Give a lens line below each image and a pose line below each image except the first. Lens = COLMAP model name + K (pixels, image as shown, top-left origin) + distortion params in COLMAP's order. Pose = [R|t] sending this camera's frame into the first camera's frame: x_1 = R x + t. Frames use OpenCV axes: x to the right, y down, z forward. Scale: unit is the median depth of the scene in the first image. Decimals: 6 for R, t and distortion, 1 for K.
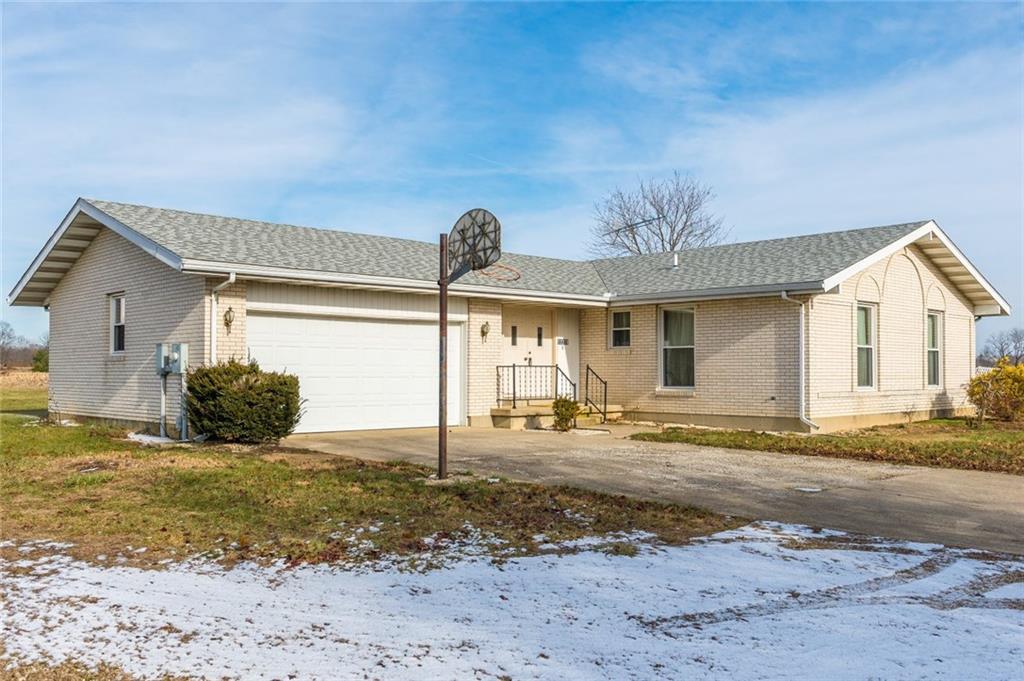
lens RADIAL K [[902.8, 0, 507.8], [0, 902.8, 343.5], [0, 0, 1]] dist [-0.020090, -0.019462]
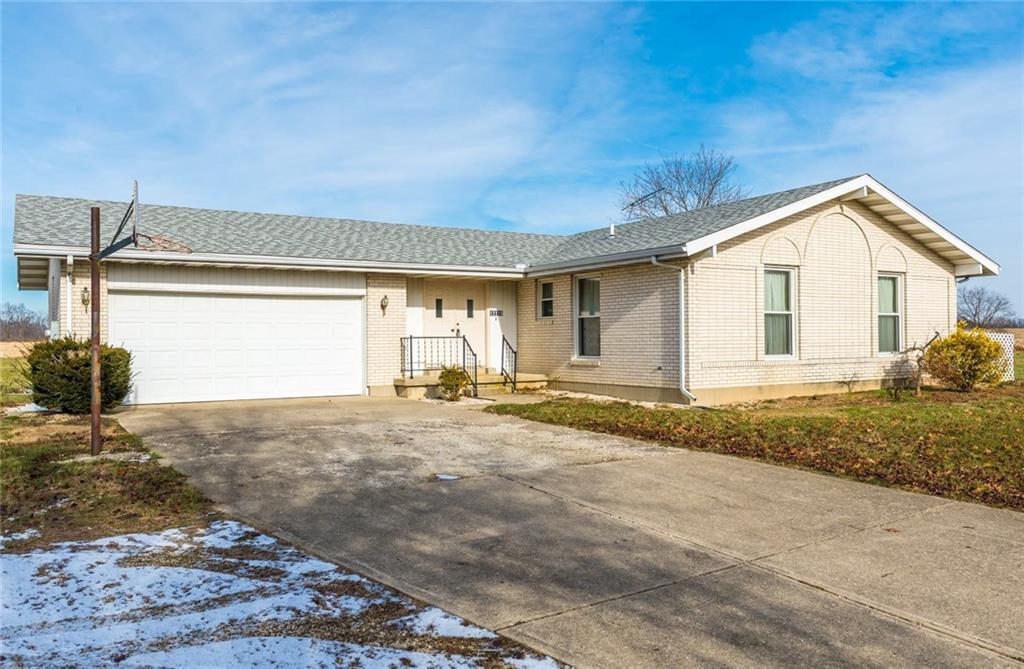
lens RADIAL K [[791.8, 0, 513.6], [0, 791.8, 336.3], [0, 0, 1]] dist [0.001941, -0.000893]
pose [[0.978216, -0.011764, -0.207257, 0.301165], [0.017236, 0.999548, 0.024619, 0.003029], [0.206874, -0.027655, 0.977977, 0.133099]]
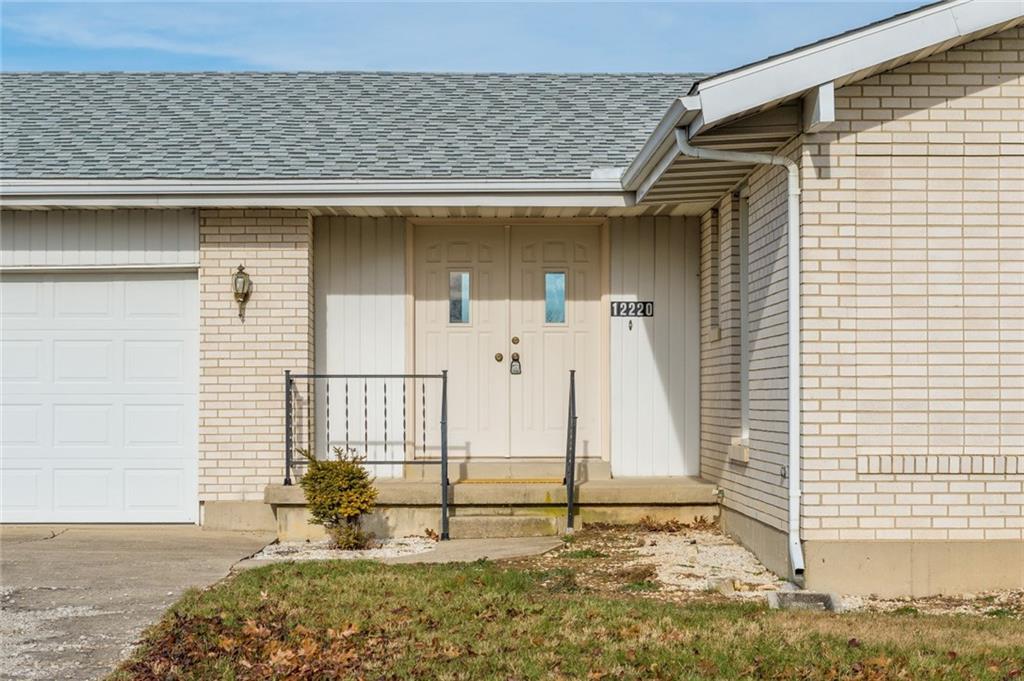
lens RADIAL K [[2165.5, 0, 512.5], [0, 2165.5, 341.4], [0, 0, 1]] dist [-0.207040, 0.000000]
pose [[0.732704, -0.020039, -0.680253, 0.694722], [0.023819, 0.999709, -0.003794, 0.015206], [0.680131, -0.013423, 0.732968, 0.370920]]
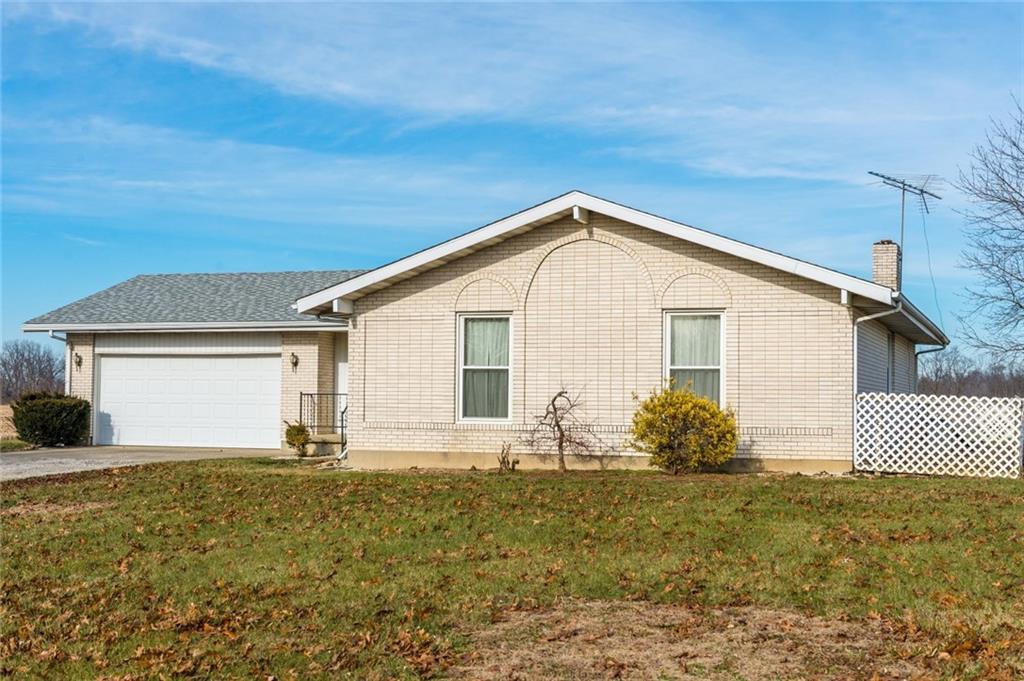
lens RADIAL K [[1417.9, 0, 511.2], [0, 1417.9, 340.3], [0, 0, 1]] dist [0.167829, 0.000000]
pose [[0.444709, -0.039181, -0.894818, 1.554647], [0.020971, 0.999224, -0.033331, 0.022128], [0.895429, -0.003943, 0.445186, 0.469162]]
